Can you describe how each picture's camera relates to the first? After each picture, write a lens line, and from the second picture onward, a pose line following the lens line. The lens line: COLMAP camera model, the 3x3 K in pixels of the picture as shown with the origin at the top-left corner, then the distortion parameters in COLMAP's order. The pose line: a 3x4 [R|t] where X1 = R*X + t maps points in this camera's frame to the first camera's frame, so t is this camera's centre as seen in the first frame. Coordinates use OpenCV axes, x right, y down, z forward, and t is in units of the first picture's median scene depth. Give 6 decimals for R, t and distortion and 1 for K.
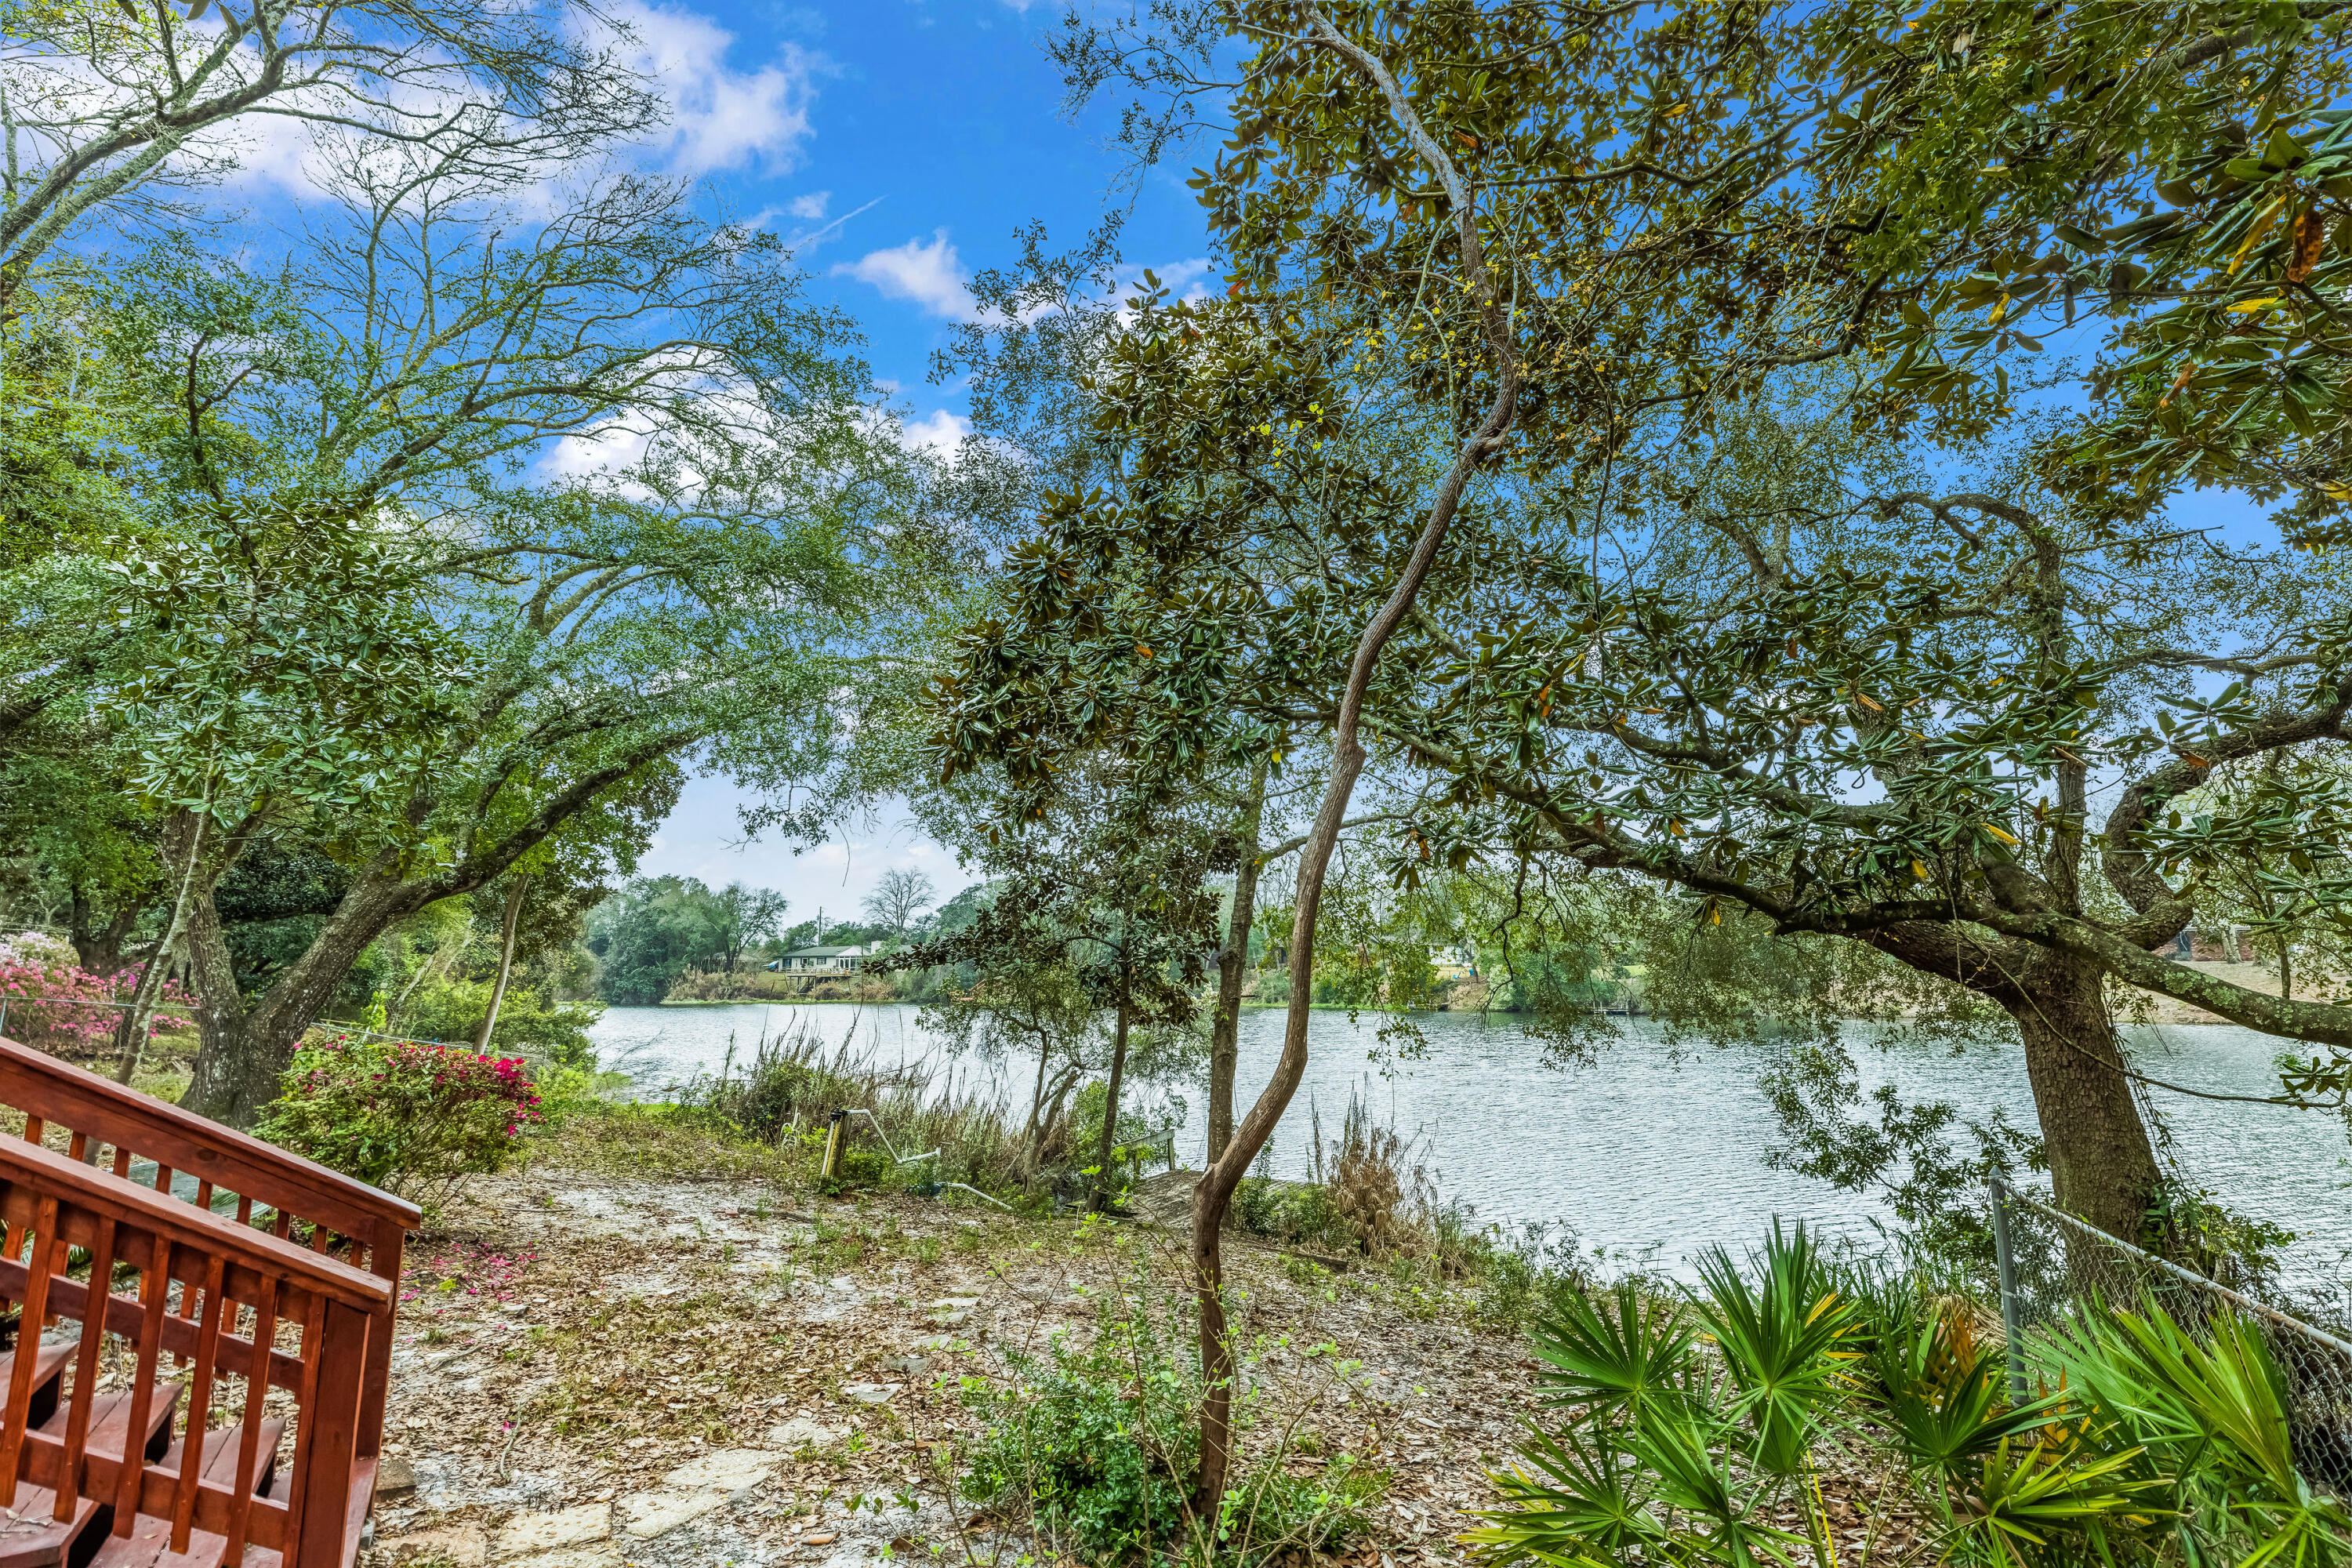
lens RADIAL K [[1037.4, 0, 1176.0], [0, 1037.4, 790.3], [0, 0, 1]] dist [-0.000517, -0.000114]
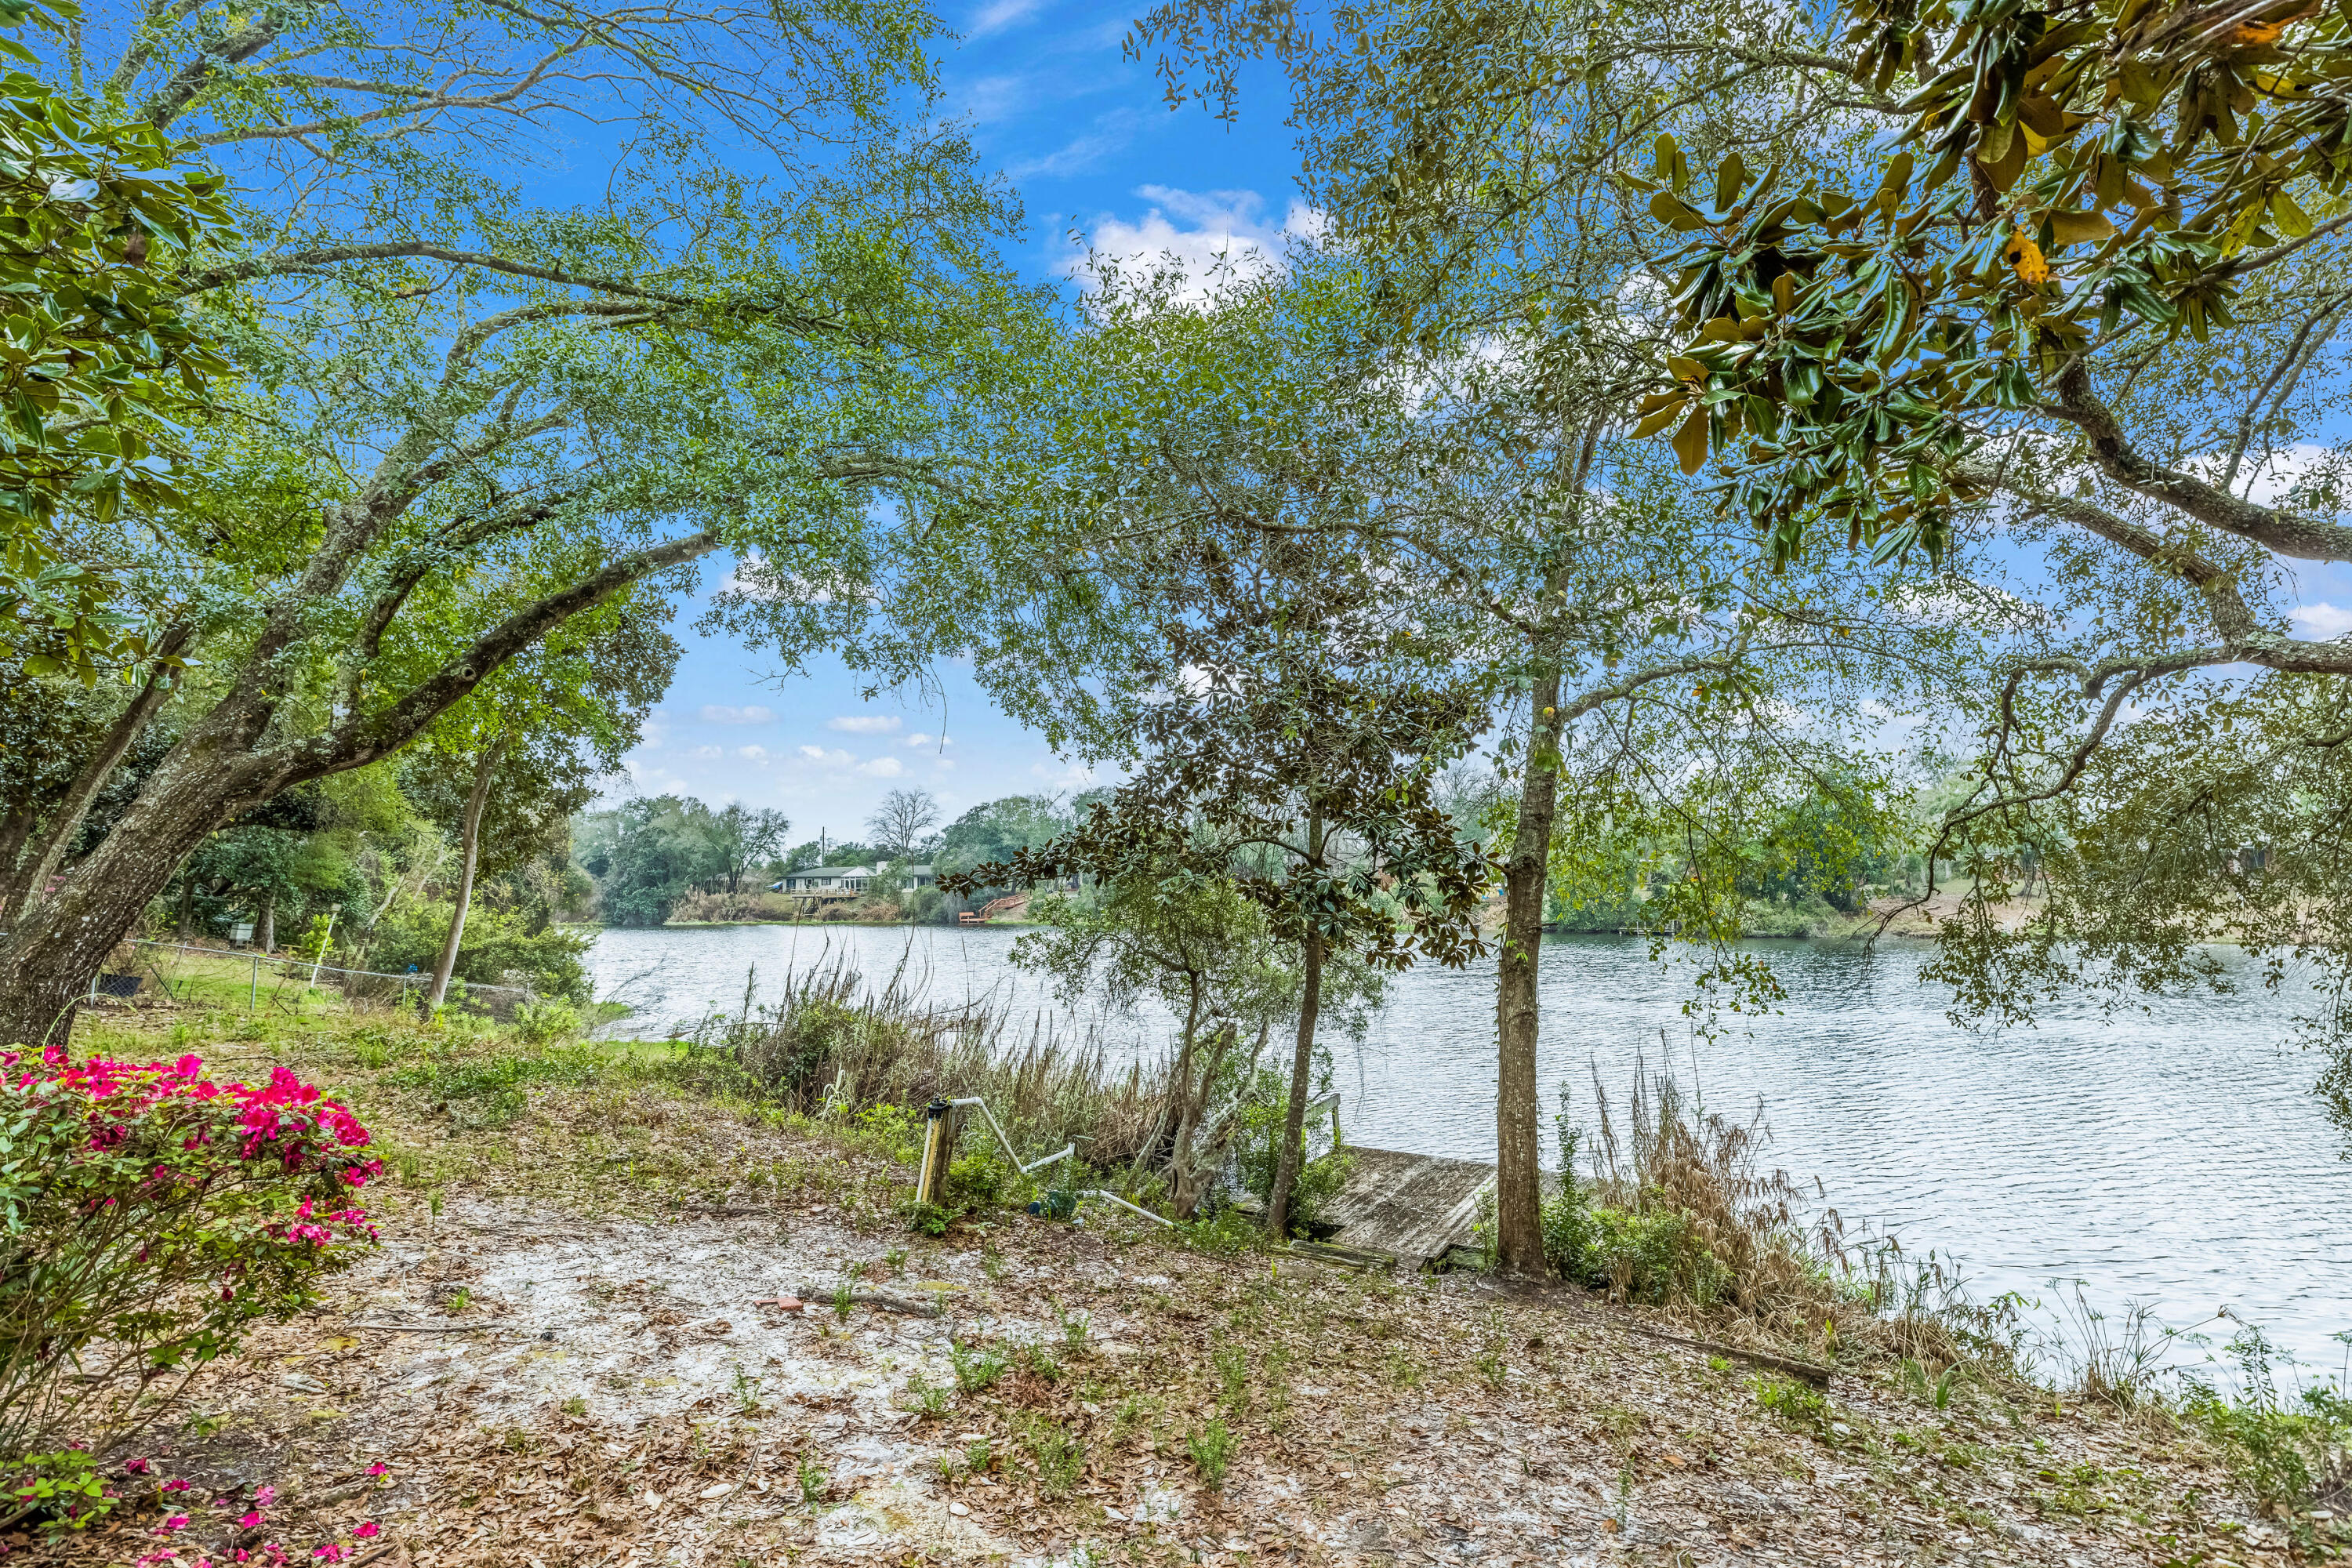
lens RADIAL K [[1047.2, 0, 1178.4], [0, 1047.2, 789.8], [0, 0, 1]] dist [0.000968, -0.000366]
pose [[0.999999, -0.001212, 0.000367, -0.084063], [0.001181, 0.997147, 0.075476, 0.032221], [-0.000457, -0.075475, 0.997148, 0.175336]]
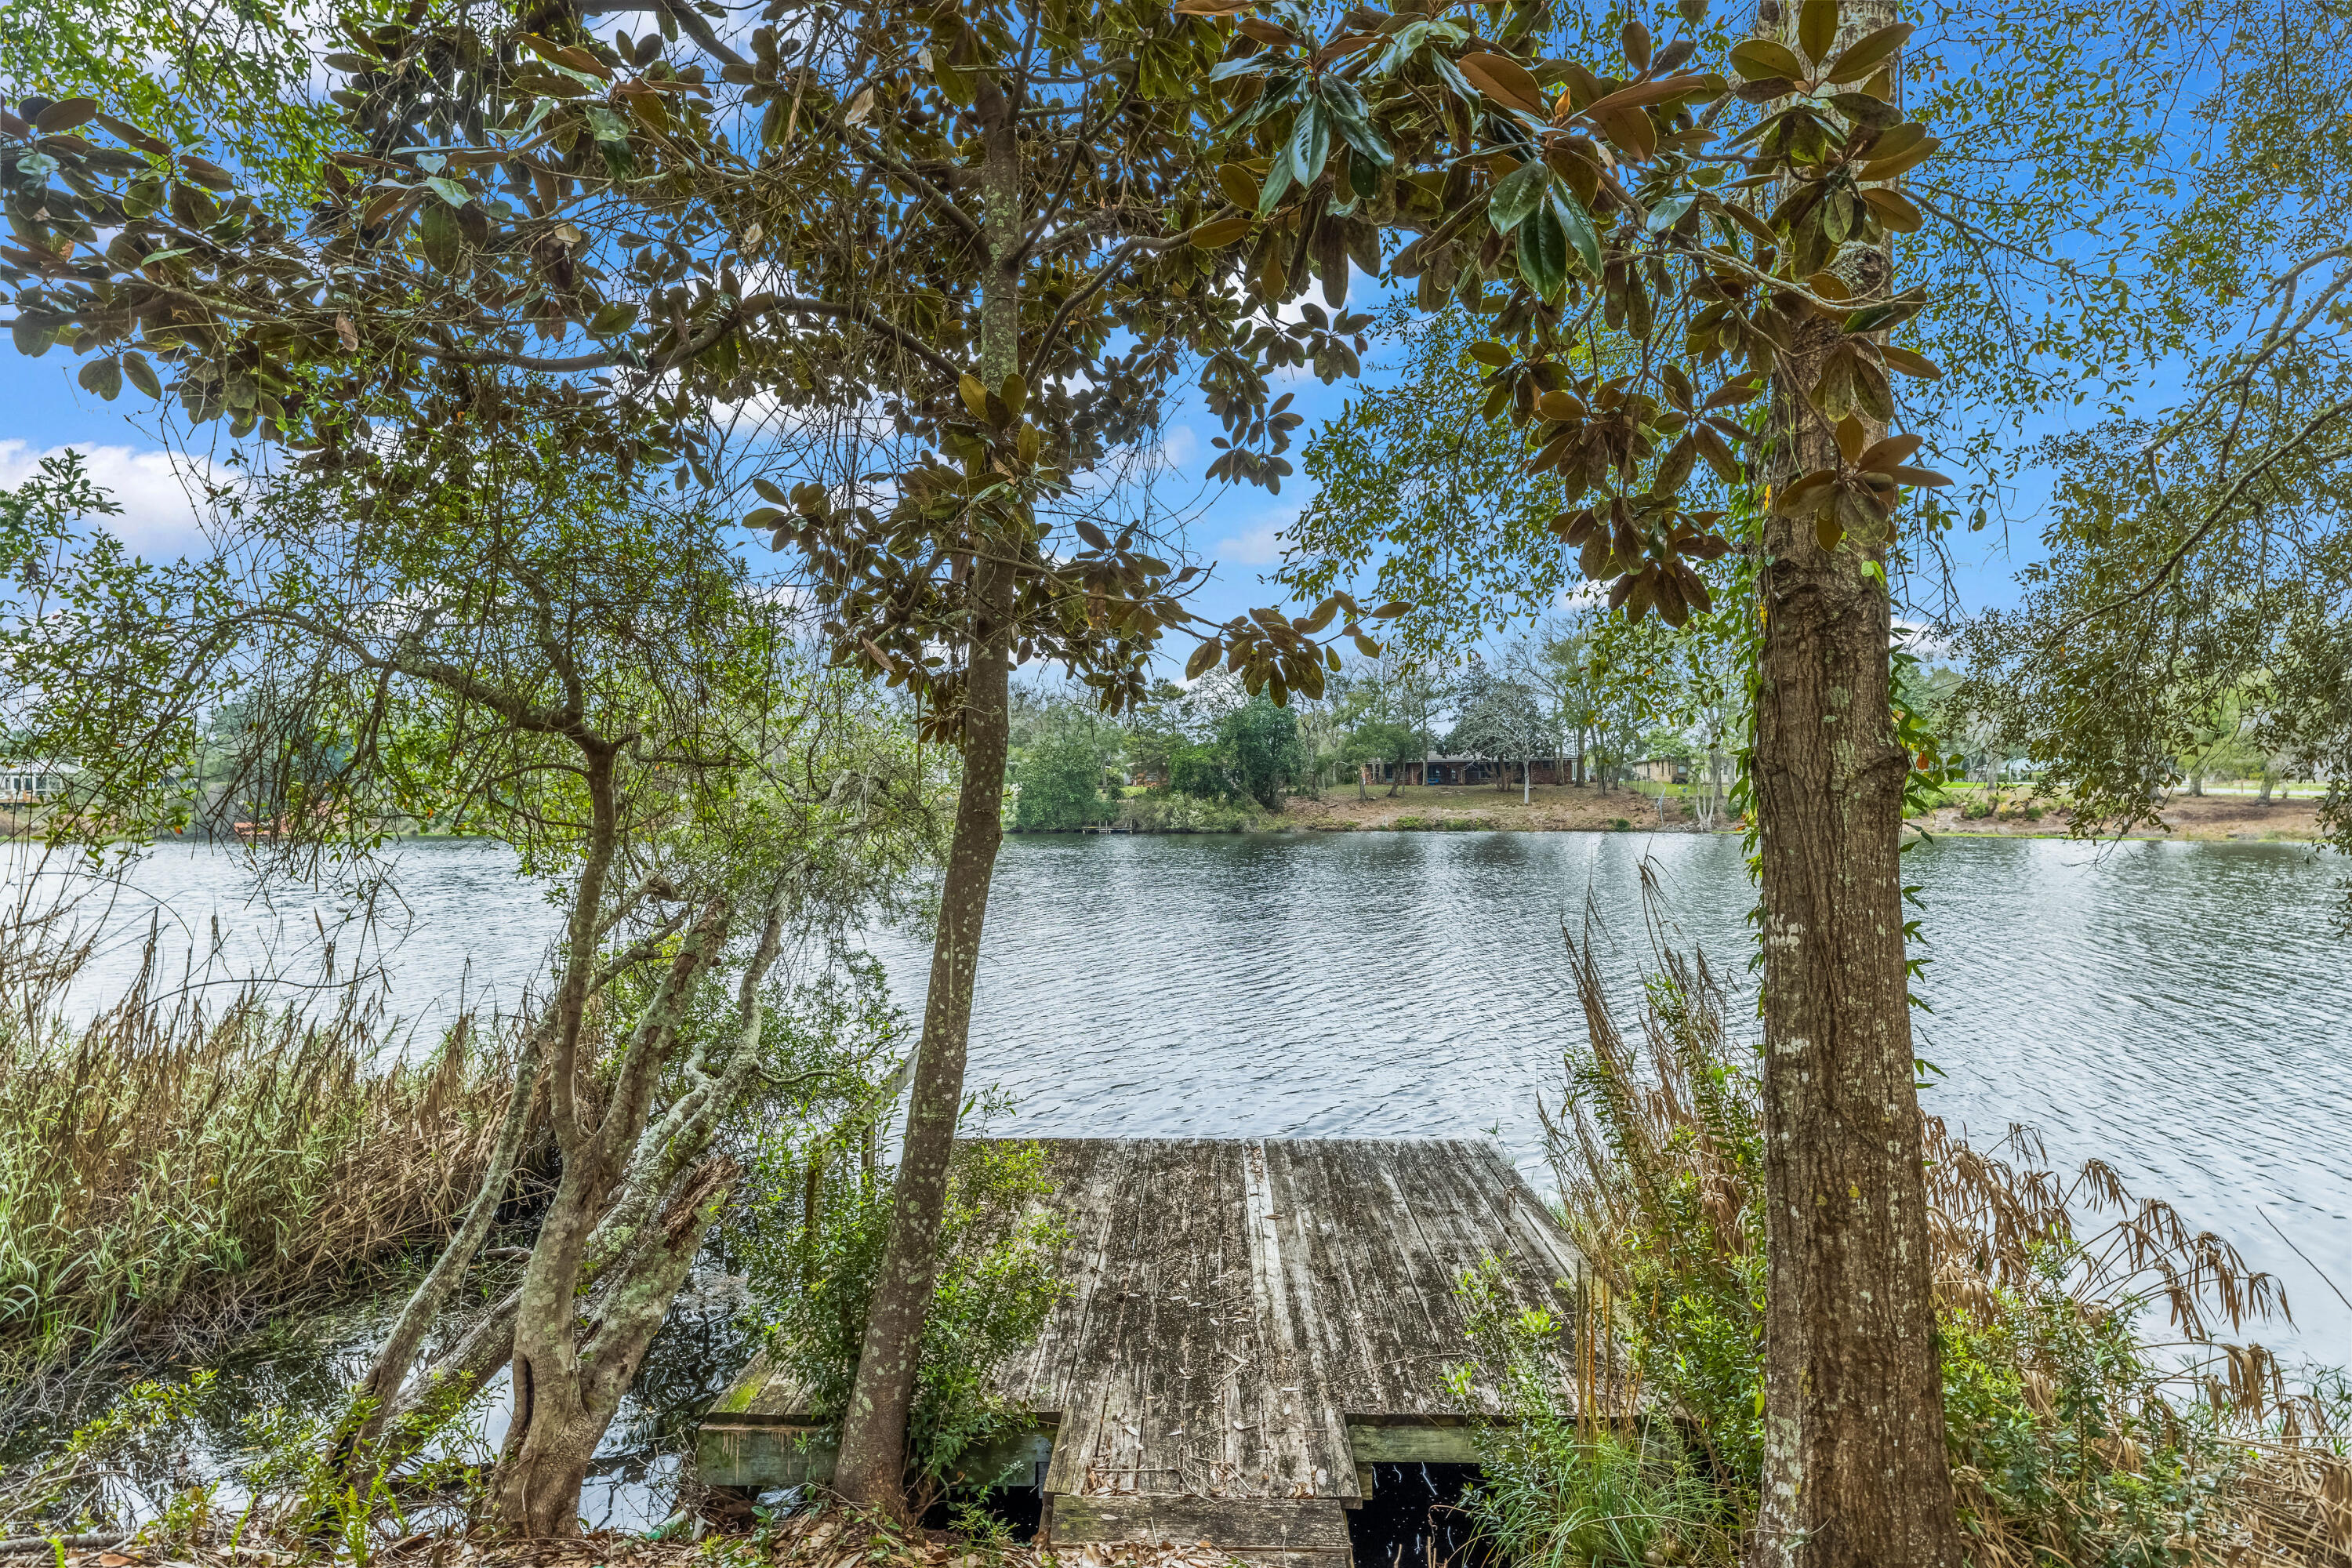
lens RADIAL K [[1051.7, 0, 1175.1], [0, 1051.7, 802.6], [0, 0, 1]] dist [0.000581, -0.000079]
pose [[0.870283, 0.000831, 0.492551, -0.079915], [-0.085425, 0.985099, 0.149275, 0.121829], [-0.485087, -0.171987, 0.857386, 0.447349]]
